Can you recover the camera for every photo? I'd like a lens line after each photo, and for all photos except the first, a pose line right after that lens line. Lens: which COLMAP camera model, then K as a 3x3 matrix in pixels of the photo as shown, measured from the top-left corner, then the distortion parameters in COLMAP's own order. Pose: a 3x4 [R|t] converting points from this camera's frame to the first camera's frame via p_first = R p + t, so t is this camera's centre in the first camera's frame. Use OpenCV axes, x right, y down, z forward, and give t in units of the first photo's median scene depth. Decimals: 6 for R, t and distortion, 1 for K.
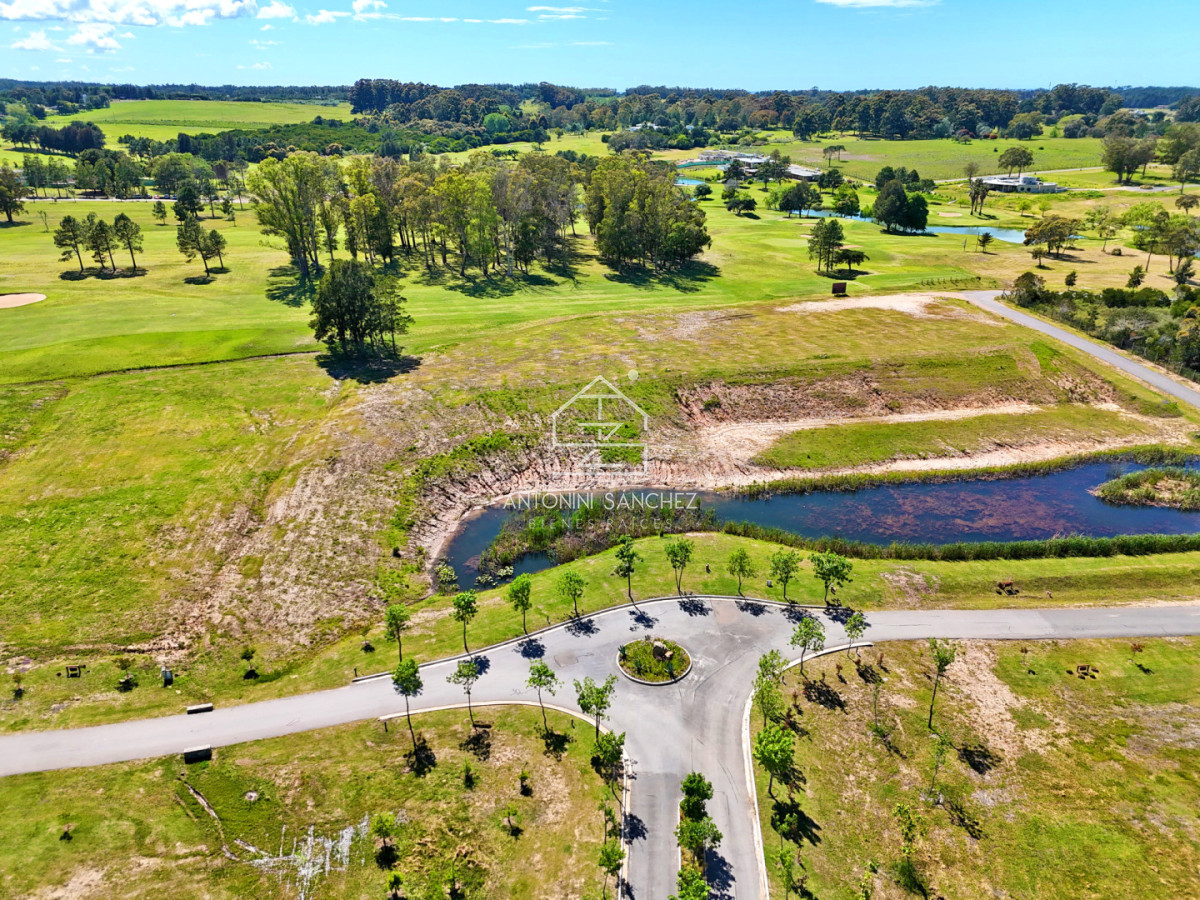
lens RADIAL K [[882.5, 0, 597.8], [0, 882.5, 452.8], [0, 0, 1]] dist [0.081230, -0.076298]
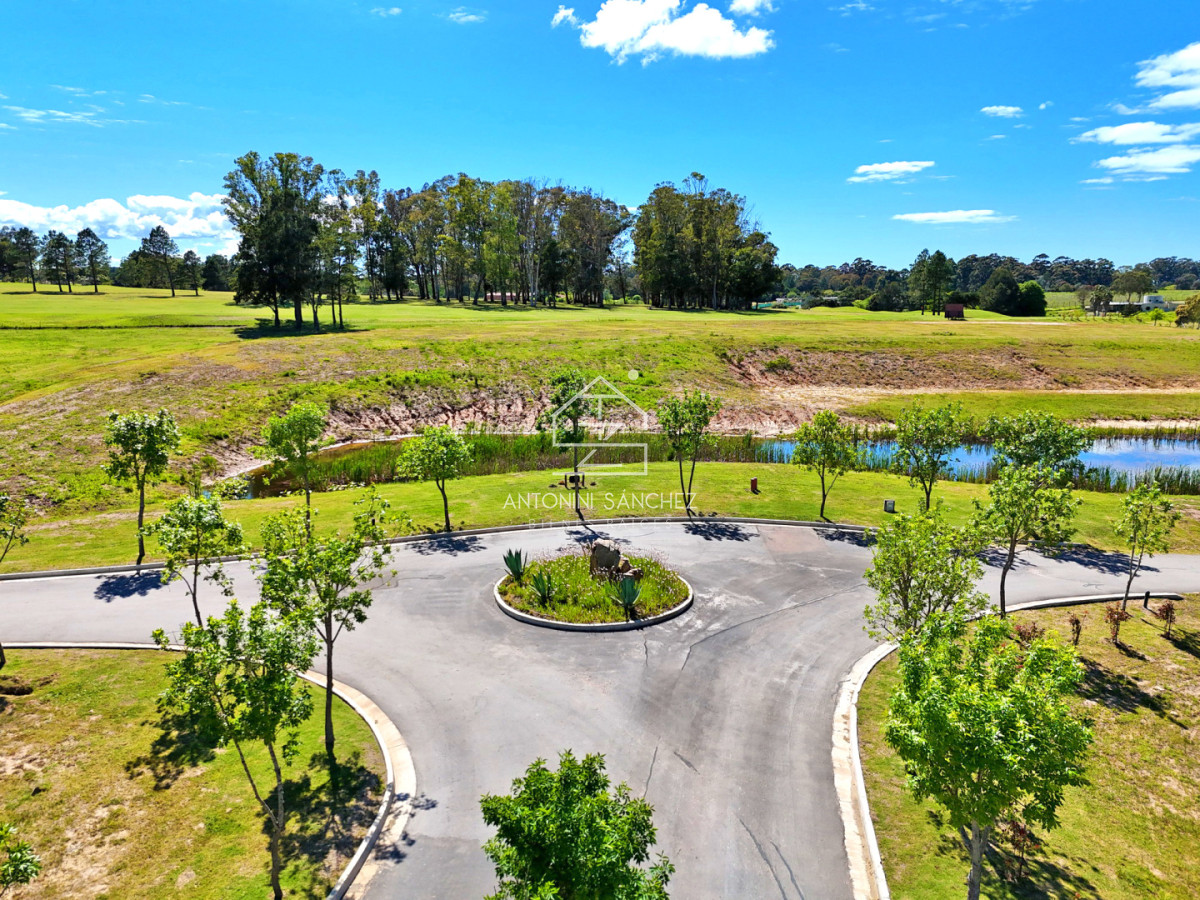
lens RADIAL K [[882.5, 0, 598.4], [0, 882.5, 458.7], [0, 0, 1]] dist [0.081230, -0.076298]
pose [[0.995560, 0.018497, -0.092291, 0.066513], [-0.036946, 0.978604, -0.202408, 0.171072], [0.086573, 0.204920, 0.974943, 0.413868]]
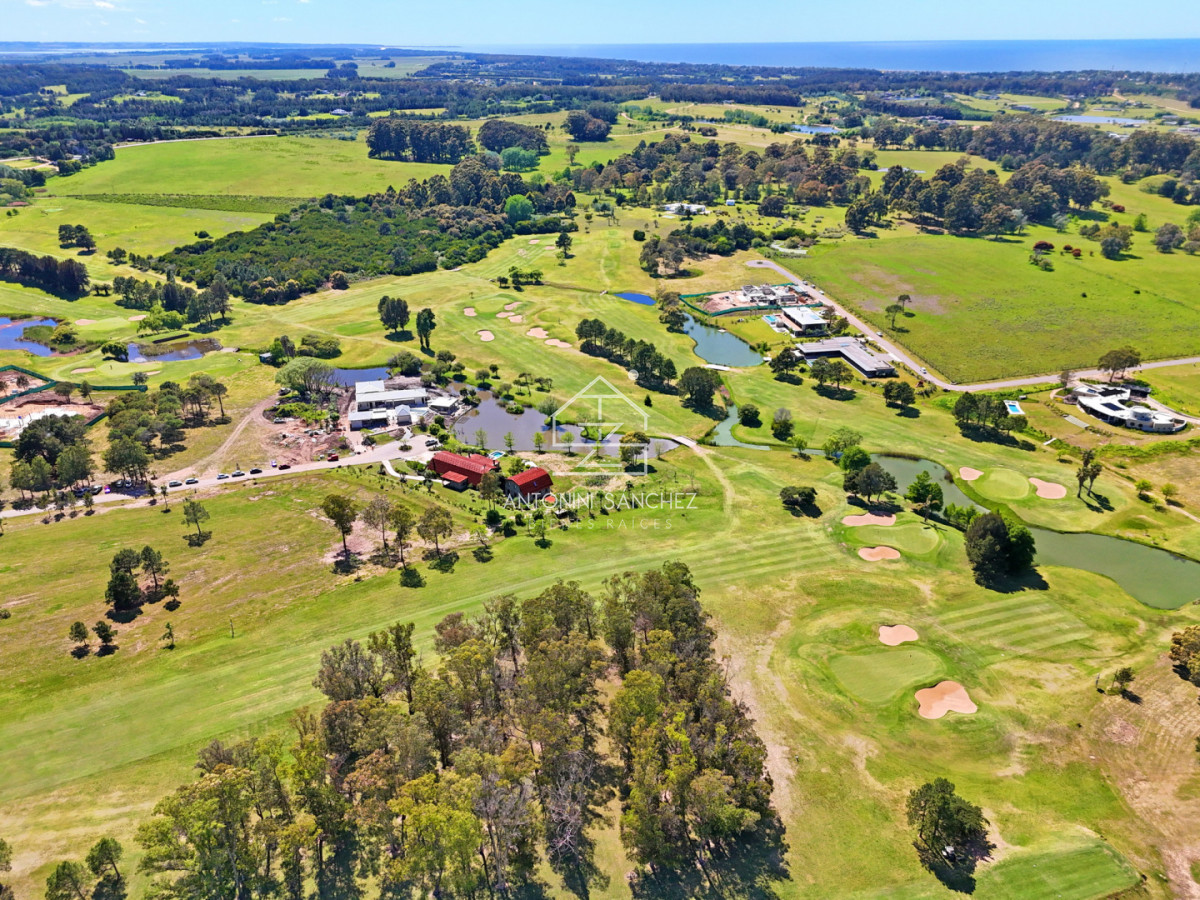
lens RADIAL K [[882.5, 0, 598.3], [0, 882.5, 454.3], [0, 0, 1]] dist [0.081230, -0.076298]
pose [[0.999396, 0.011007, -0.032949, 0.002508], [-0.009365, 0.998726, 0.049587, -1.027536], [0.033453, -0.049249, 0.998226, 0.478561]]
